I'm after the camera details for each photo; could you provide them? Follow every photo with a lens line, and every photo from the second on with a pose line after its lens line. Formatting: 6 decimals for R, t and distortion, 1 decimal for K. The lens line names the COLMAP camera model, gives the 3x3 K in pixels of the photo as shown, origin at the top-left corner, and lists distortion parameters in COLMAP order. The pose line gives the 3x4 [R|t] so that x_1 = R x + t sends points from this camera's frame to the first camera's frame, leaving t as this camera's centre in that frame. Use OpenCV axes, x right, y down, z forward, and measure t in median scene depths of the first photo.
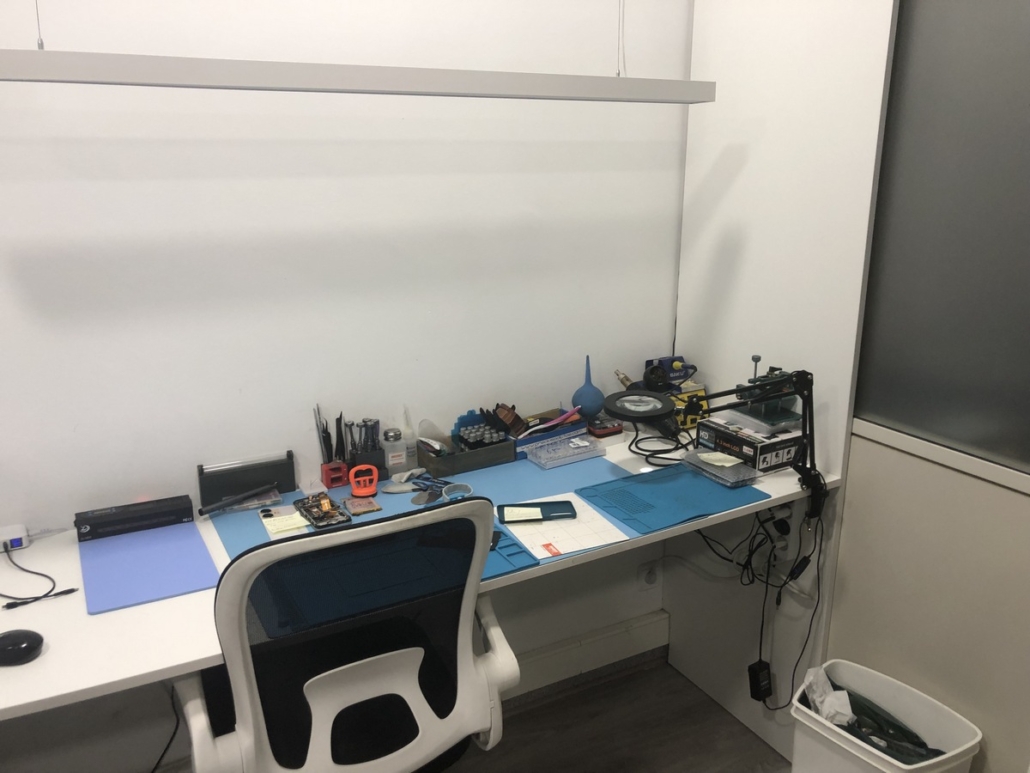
lens RADIAL K [[843.1, 0, 513.5], [0, 843.1, 386.3], [0, 0, 1]] dist [-0.013171, -0.058218]
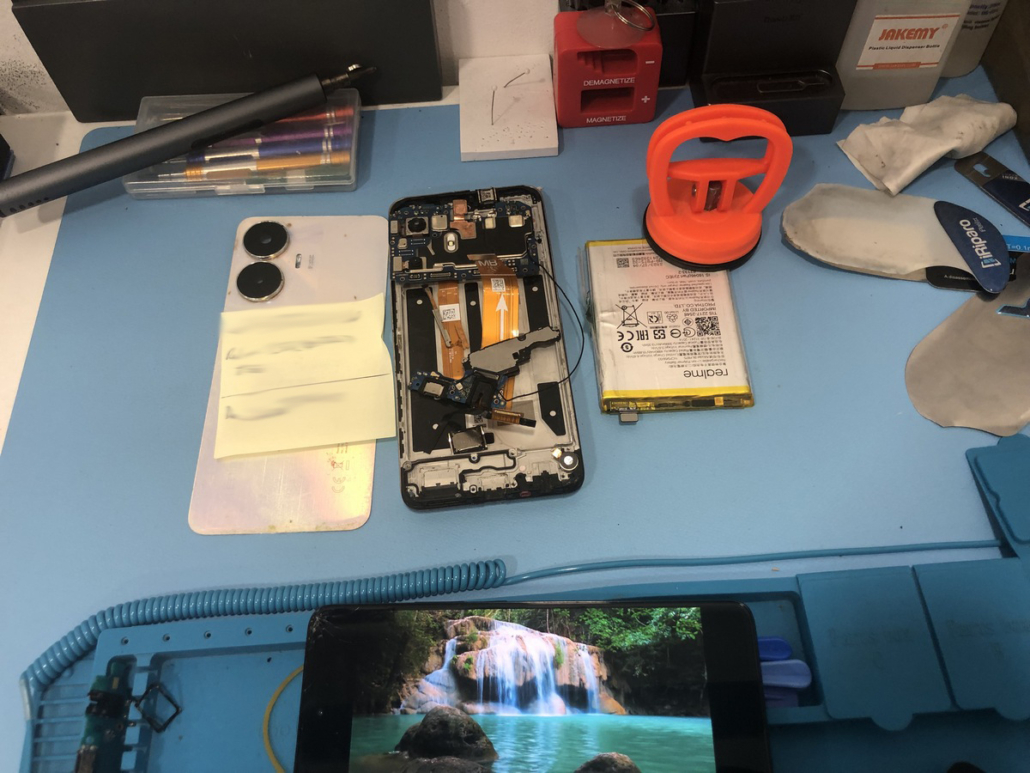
lens RADIAL K [[843.1, 0, 509.0], [0, 843.1, 392.8], [0, 0, 1]] dist [-0.013171, -0.058218]
pose [[0.905748, 0.356015, -0.229946, -0.153777], [-0.078141, 0.673536, 0.735012, 0.000263], [0.416552, -0.647767, 0.637873, 0.795880]]
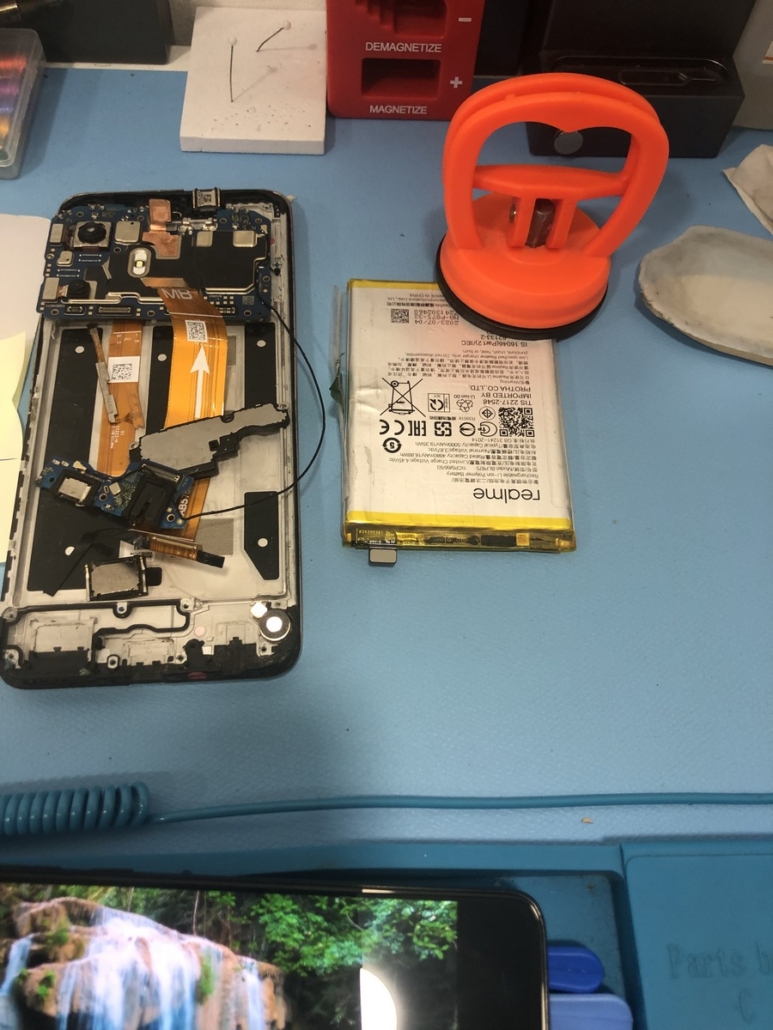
lens RADIAL K [[843.1, 0, 391.4], [0, 843.1, 516.2], [0, 0, 1]] dist [-0.013171, -0.058218]
pose [[0.891228, 0.430206, -0.143649, -0.154797], [-0.177809, 0.622769, 0.761933, 0.045024], [0.417249, -0.653514, 0.631524, 0.852172]]
